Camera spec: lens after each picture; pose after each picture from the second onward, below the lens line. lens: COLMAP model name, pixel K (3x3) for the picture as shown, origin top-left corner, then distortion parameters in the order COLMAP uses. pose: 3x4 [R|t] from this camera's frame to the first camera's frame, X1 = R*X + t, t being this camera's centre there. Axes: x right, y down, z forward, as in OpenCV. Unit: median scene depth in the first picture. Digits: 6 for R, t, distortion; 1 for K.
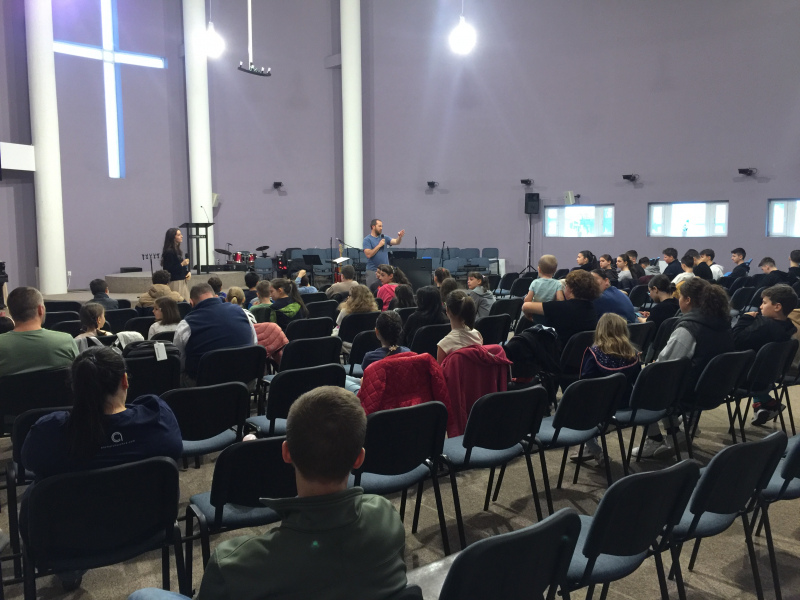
lens RADIAL K [[682.7, 0, 391.2], [0, 682.7, 295.2], [0, 0, 1]] dist [0.080939, -0.090625]
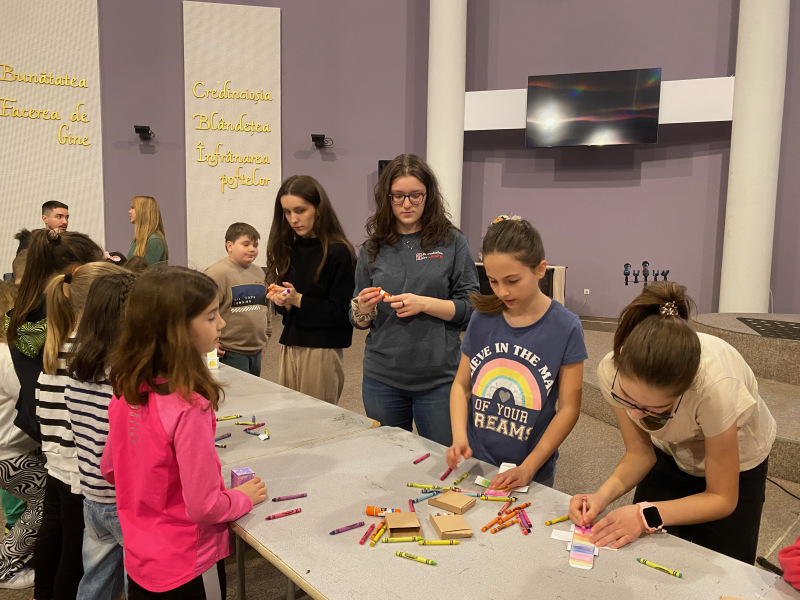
lens RADIAL K [[609.1, 0, 398.6], [0, 609.1, 305.2], [0, 0, 1]] dist [0.053276, -0.059828]
pose [[0.082147, 0.127027, -0.988492, -0.006652], [-0.109108, 0.987029, 0.117772, -0.059327], [0.990630, 0.098177, 0.094941, 0.718519]]
